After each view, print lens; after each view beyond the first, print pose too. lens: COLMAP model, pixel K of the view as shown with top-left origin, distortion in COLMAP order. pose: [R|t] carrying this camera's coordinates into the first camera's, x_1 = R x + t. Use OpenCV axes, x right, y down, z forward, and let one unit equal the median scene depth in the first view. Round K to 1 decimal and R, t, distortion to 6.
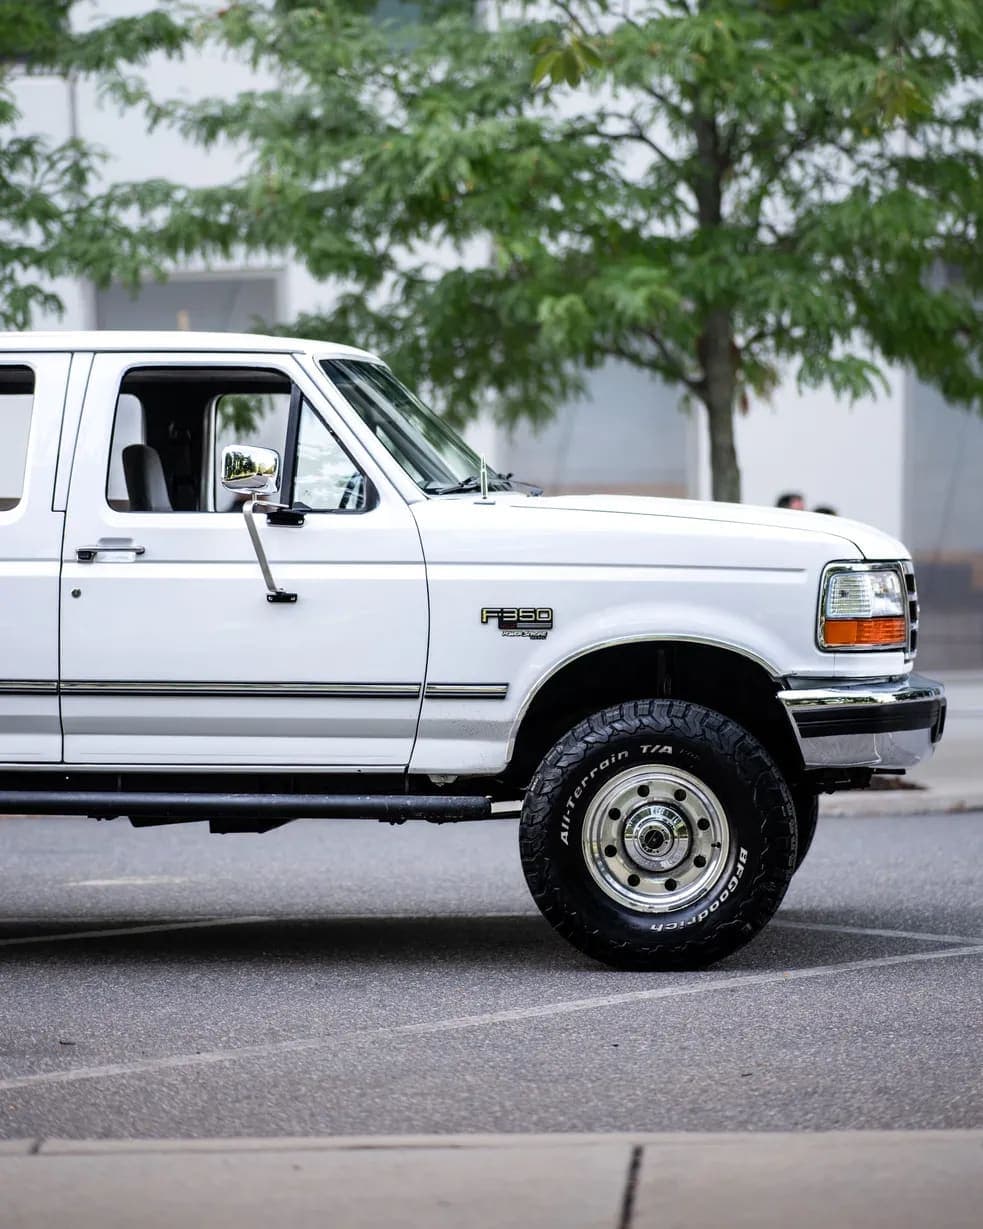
lens RADIAL K [[3731.1, 0, 449.7], [0, 3731.1, 558.1], [0, 0, 1]] dist [0.011106, -0.786905]
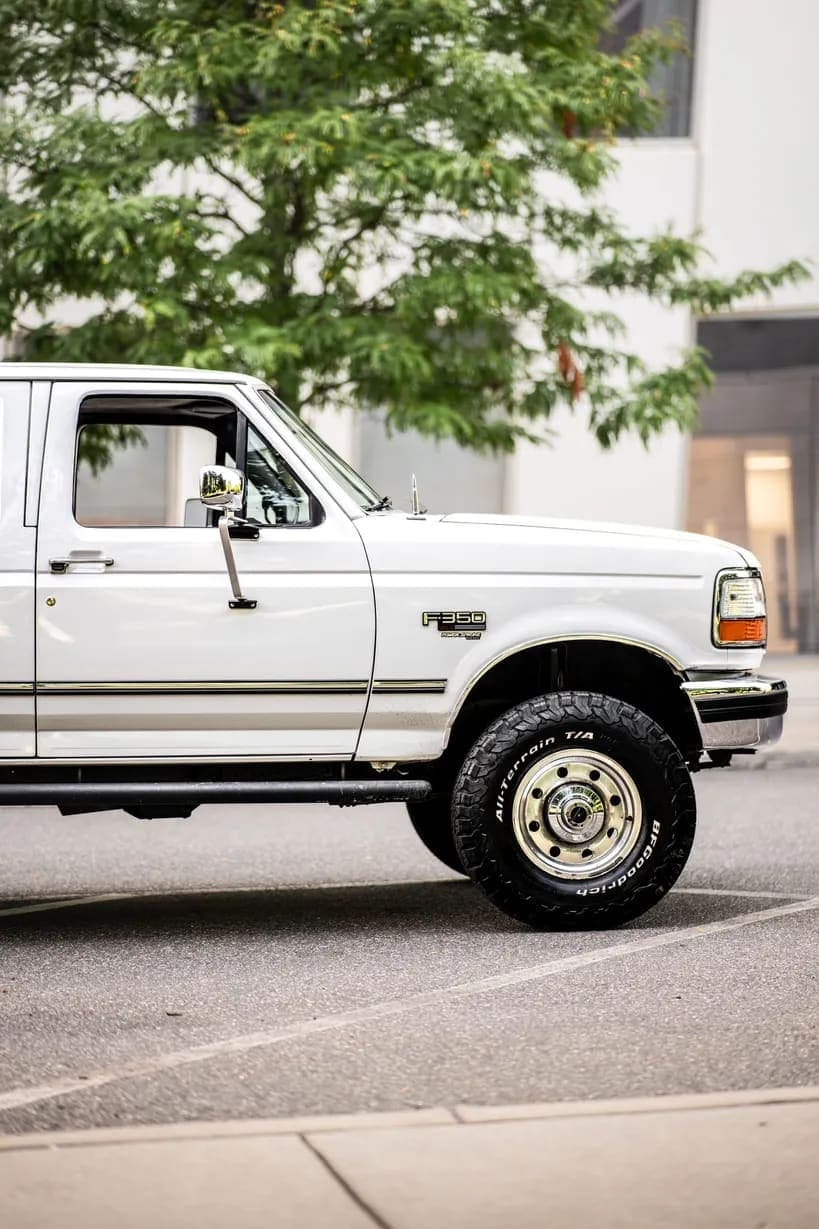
lens RADIAL K [[3049.1, 0, 411.7], [0, 3049.1, 616.1], [0, 0, 1]] dist [0.006202, 0.204729]
pose [[0.972042, -0.007902, 0.234676, -0.208747], [0.005950, 0.999942, 0.009028, 0.006253], [-0.234733, -0.007379, 0.972032, 0.110555]]
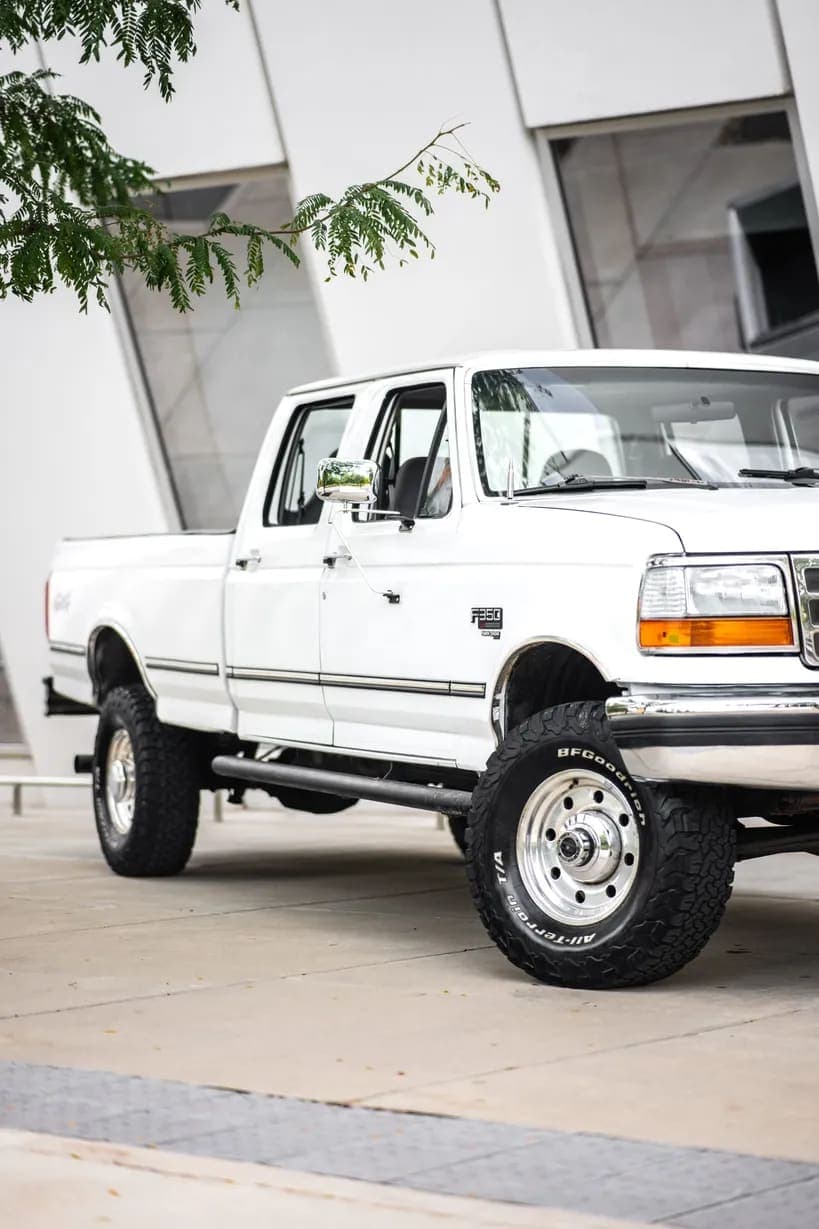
lens RADIAL K [[2953.0, 0, 407.7], [0, 2953.0, 614.6], [0, 0, 1]] dist [0.001022, -0.156109]
pose [[0.494636, -0.000290, -0.869100, 0.691667], [0.012228, 0.999903, 0.006626, 0.009677], [0.869014, -0.013905, 0.494591, 0.587458]]
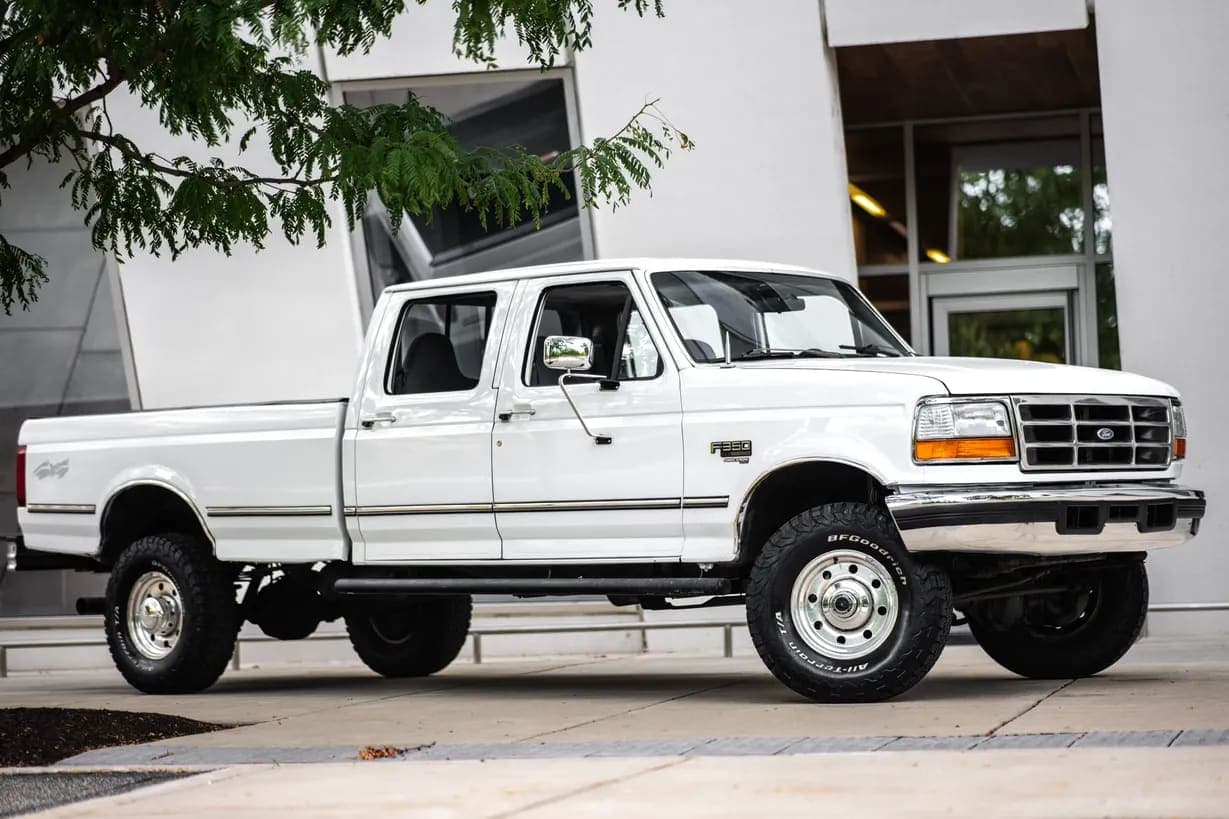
lens RADIAL K [[2953.0, 0, 614.4], [0, 2953.0, 410.9], [0, 0, 1]] dist [0.001022, -0.156109]
pose [[0.814810, -0.044464, -0.578021, 0.614699], [0.033261, 0.998998, -0.029960, 0.033309], [0.578774, 0.005186, 0.815472, 0.079302]]
